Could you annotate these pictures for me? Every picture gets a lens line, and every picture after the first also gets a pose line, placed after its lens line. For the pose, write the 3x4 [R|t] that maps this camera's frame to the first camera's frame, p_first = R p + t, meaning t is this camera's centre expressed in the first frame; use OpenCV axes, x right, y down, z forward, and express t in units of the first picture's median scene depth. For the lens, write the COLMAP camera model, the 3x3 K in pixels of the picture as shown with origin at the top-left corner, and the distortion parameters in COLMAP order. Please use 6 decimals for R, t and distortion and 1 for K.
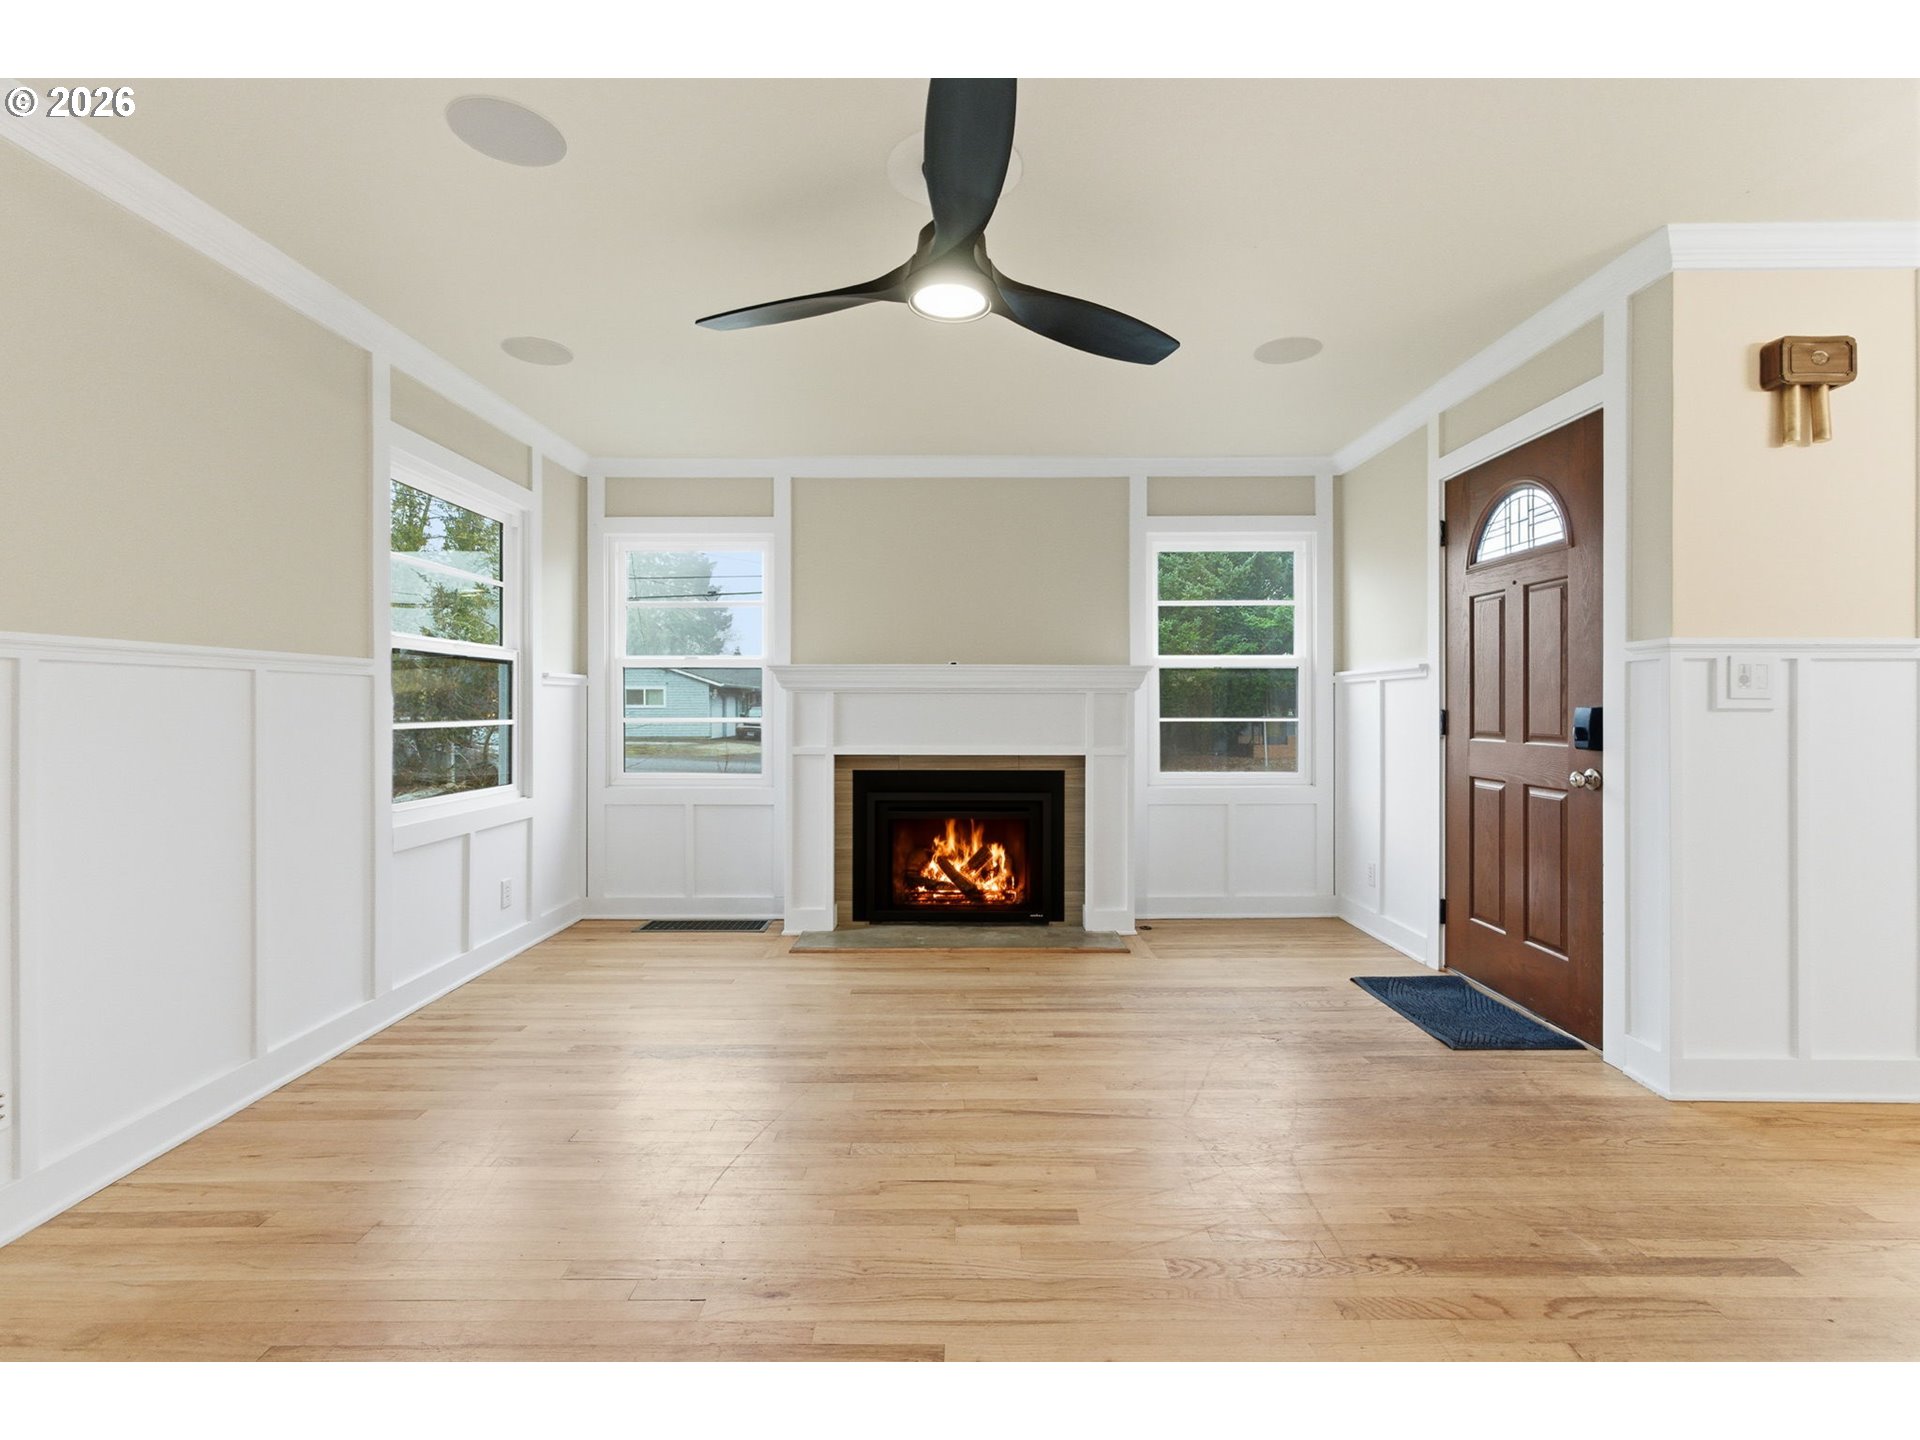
lens RADIAL K [[867.8, 0, 972.2], [0, 867.8, 714.6], [0, 0, 1]] dist [-0.005614, 0.002161]
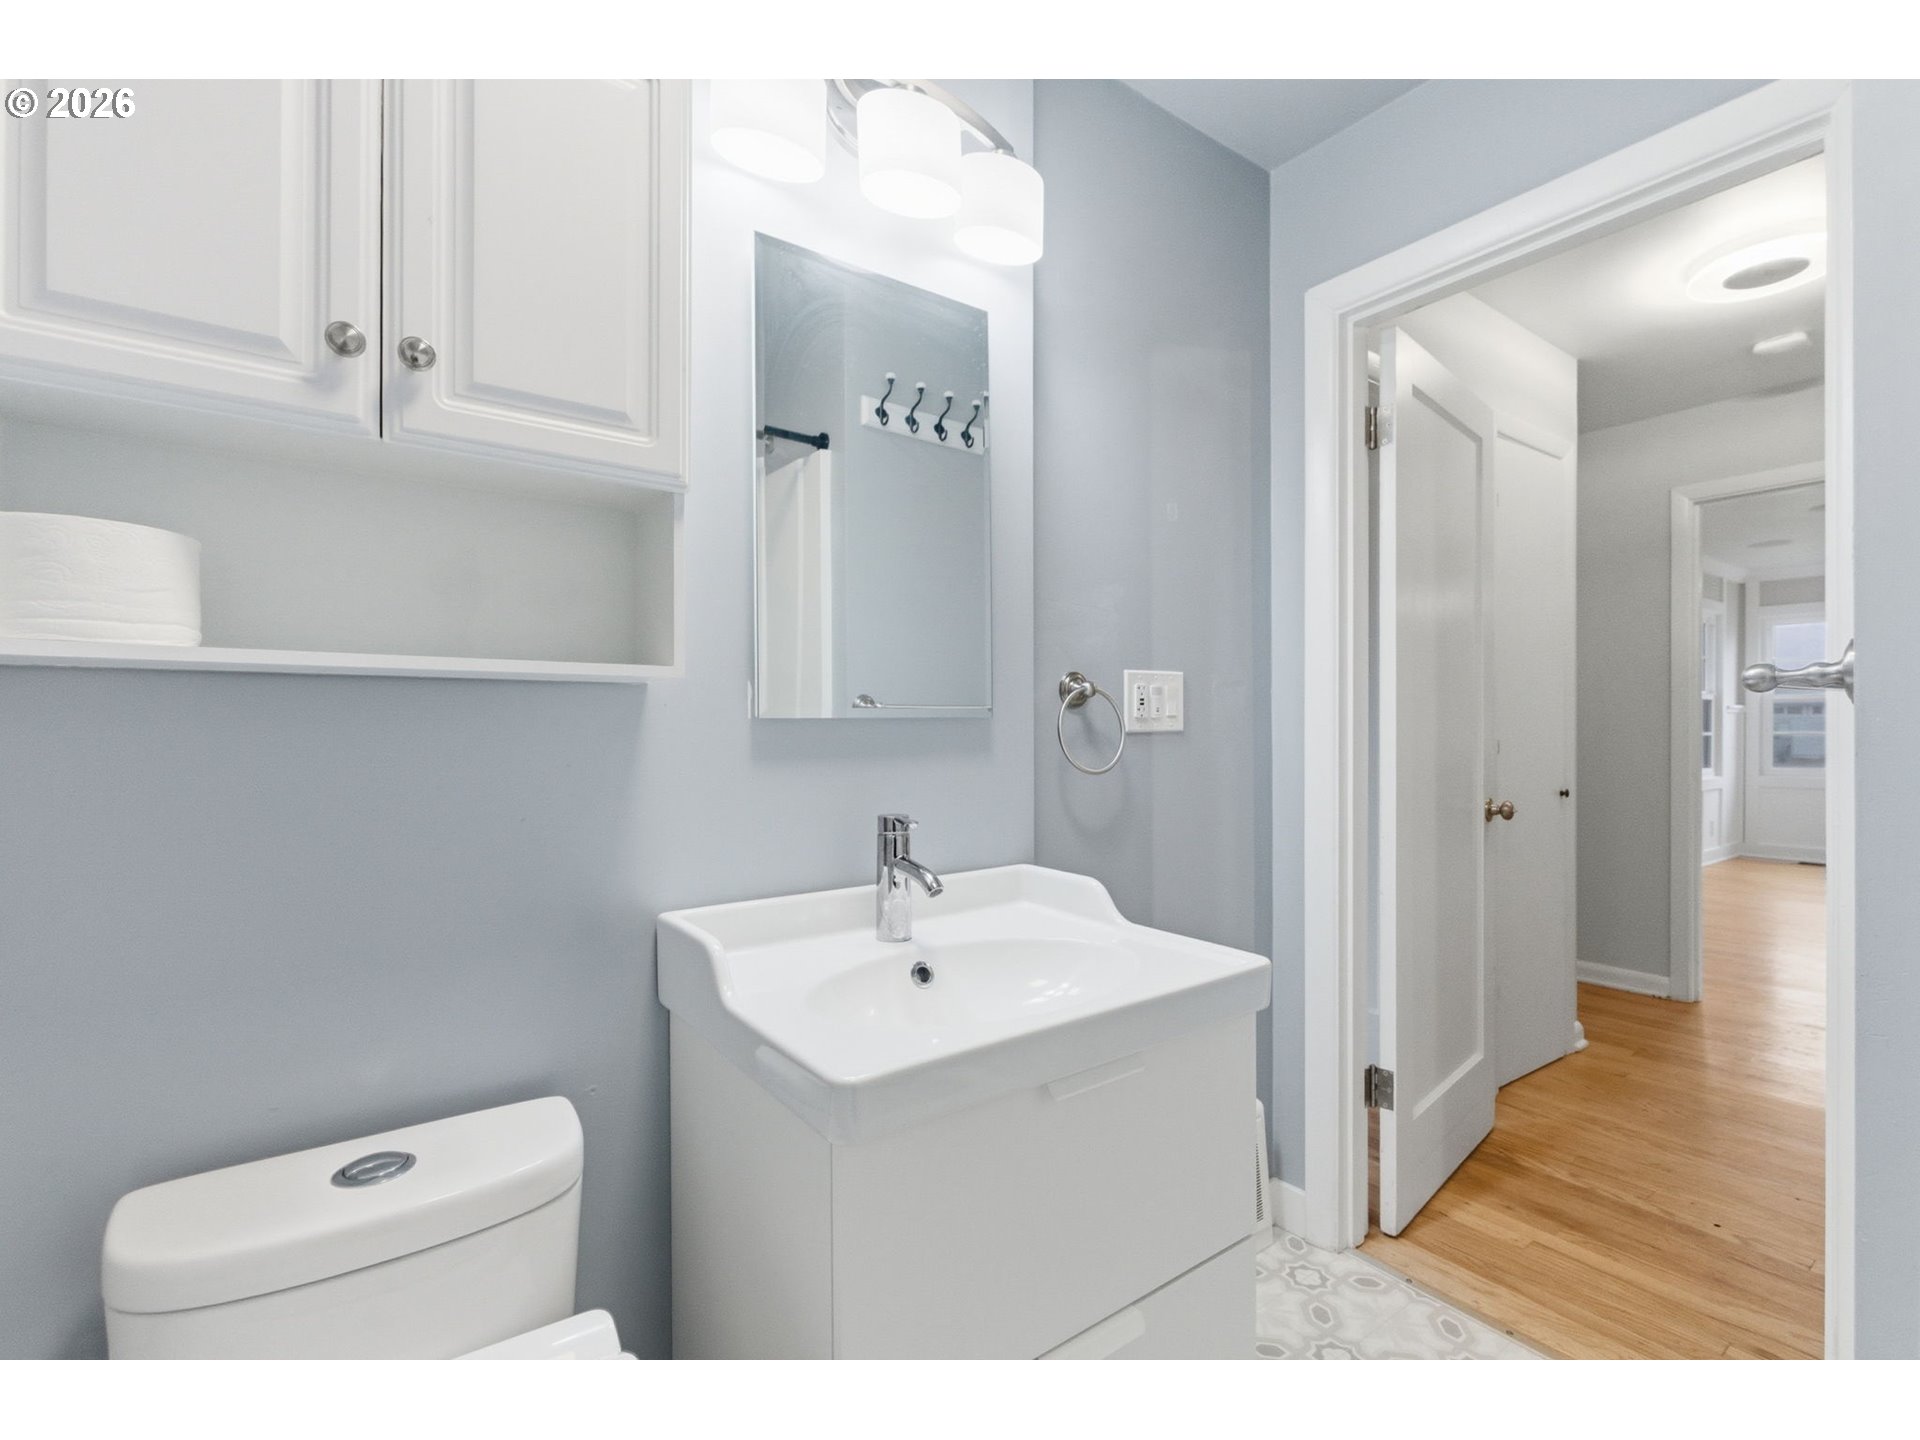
lens RADIAL K [[867.8, 0, 960.4], [0, 867.8, 726.1], [0, 0, 1]] dist [-0.005614, 0.002161]
pose [[0.579837, -0.002134, -0.814730, 0.025207], [-0.008108, 0.999932, -0.008389, 0.019430], [0.814692, 0.011470, 0.579780, -1.220895]]
